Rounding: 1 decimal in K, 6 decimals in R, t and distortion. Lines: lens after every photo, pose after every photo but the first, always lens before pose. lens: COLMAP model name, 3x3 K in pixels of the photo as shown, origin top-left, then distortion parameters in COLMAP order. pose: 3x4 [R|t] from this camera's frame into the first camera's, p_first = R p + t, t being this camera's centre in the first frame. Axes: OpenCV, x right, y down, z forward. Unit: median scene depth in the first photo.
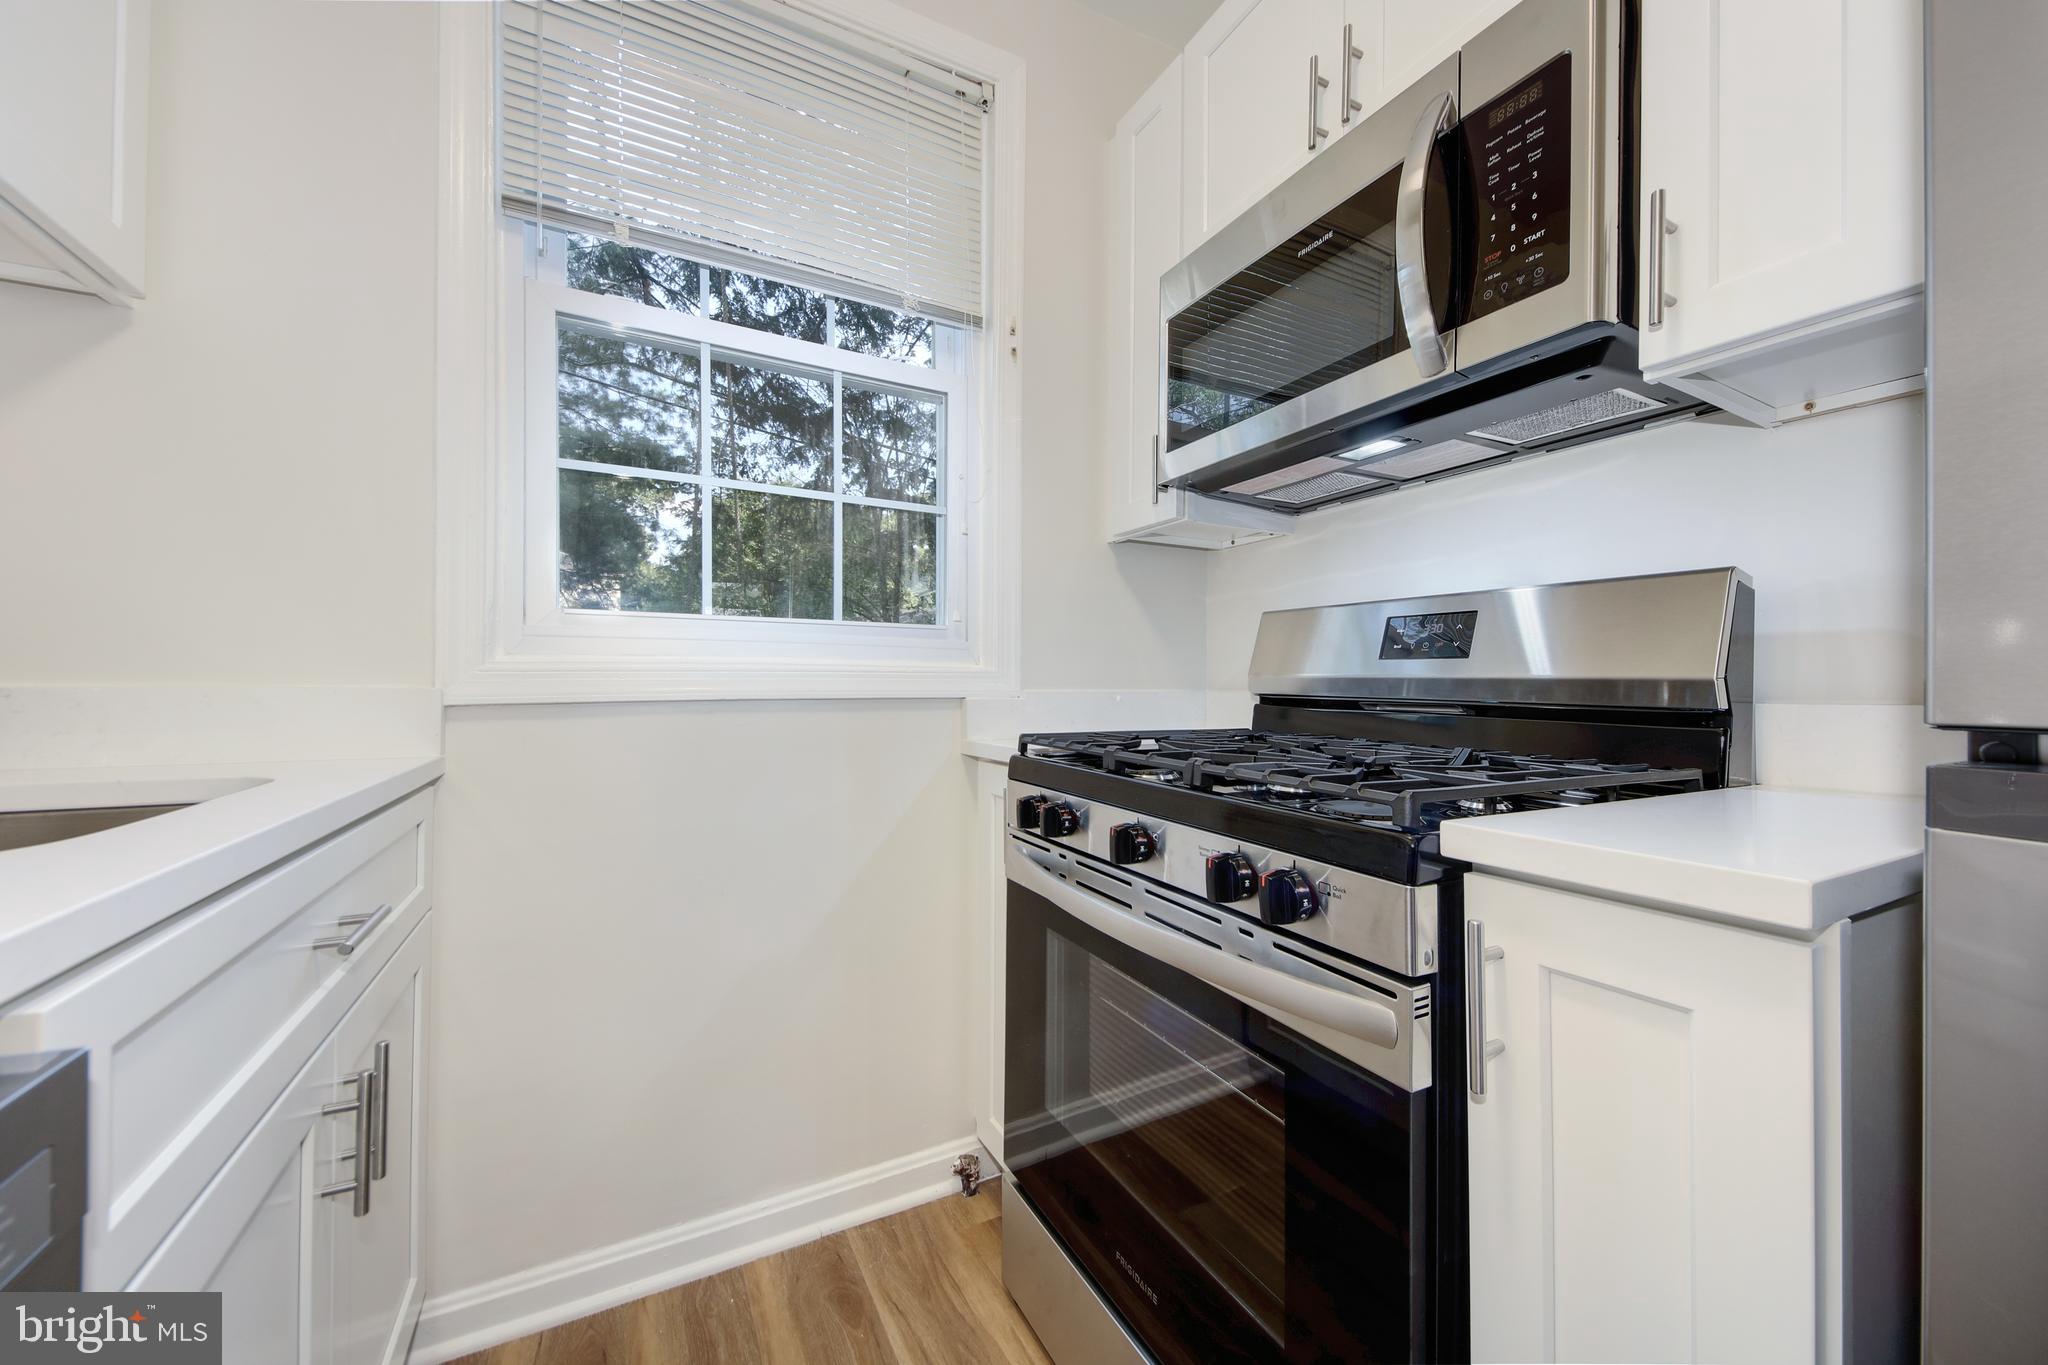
lens RADIAL K [[759.3, 0, 1024.9], [0, 759.3, 677.8], [0, 0, 1]] dist [0.024290, -0.000181]
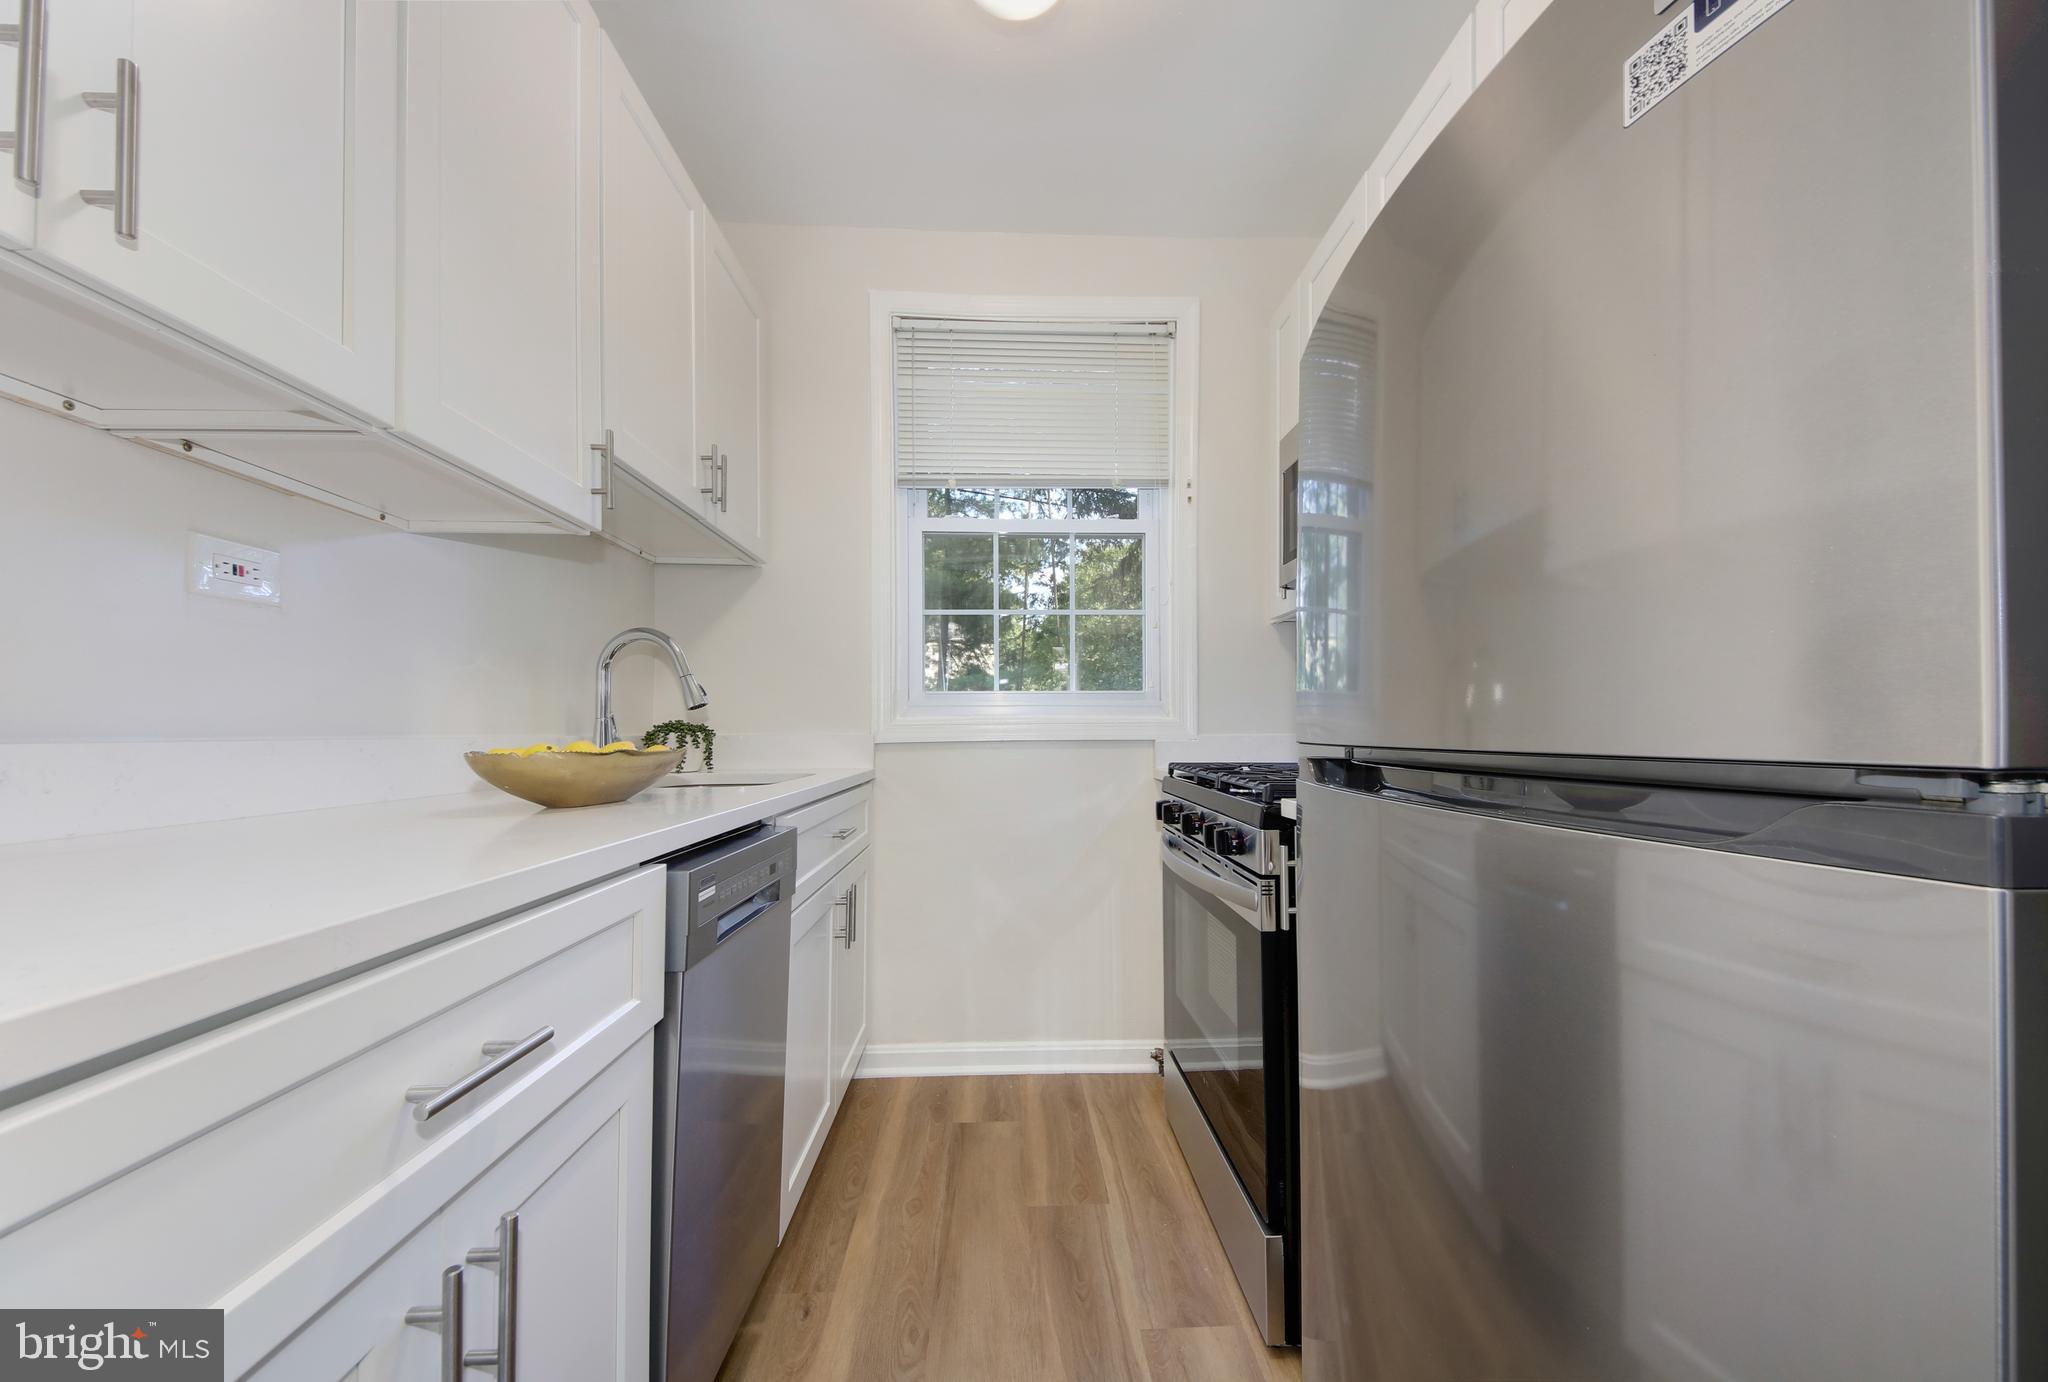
lens RADIAL K [[780.8, 0, 1035.6], [0, 780.8, 721.3], [0, 0, 1]] dist [0.032064, -0.000234]
pose [[0.900106, -0.009330, -0.435571, 0.426317], [0.007037, 0.999952, -0.006876, -0.001008], [0.435614, 0.003124, 0.900128, -0.539898]]
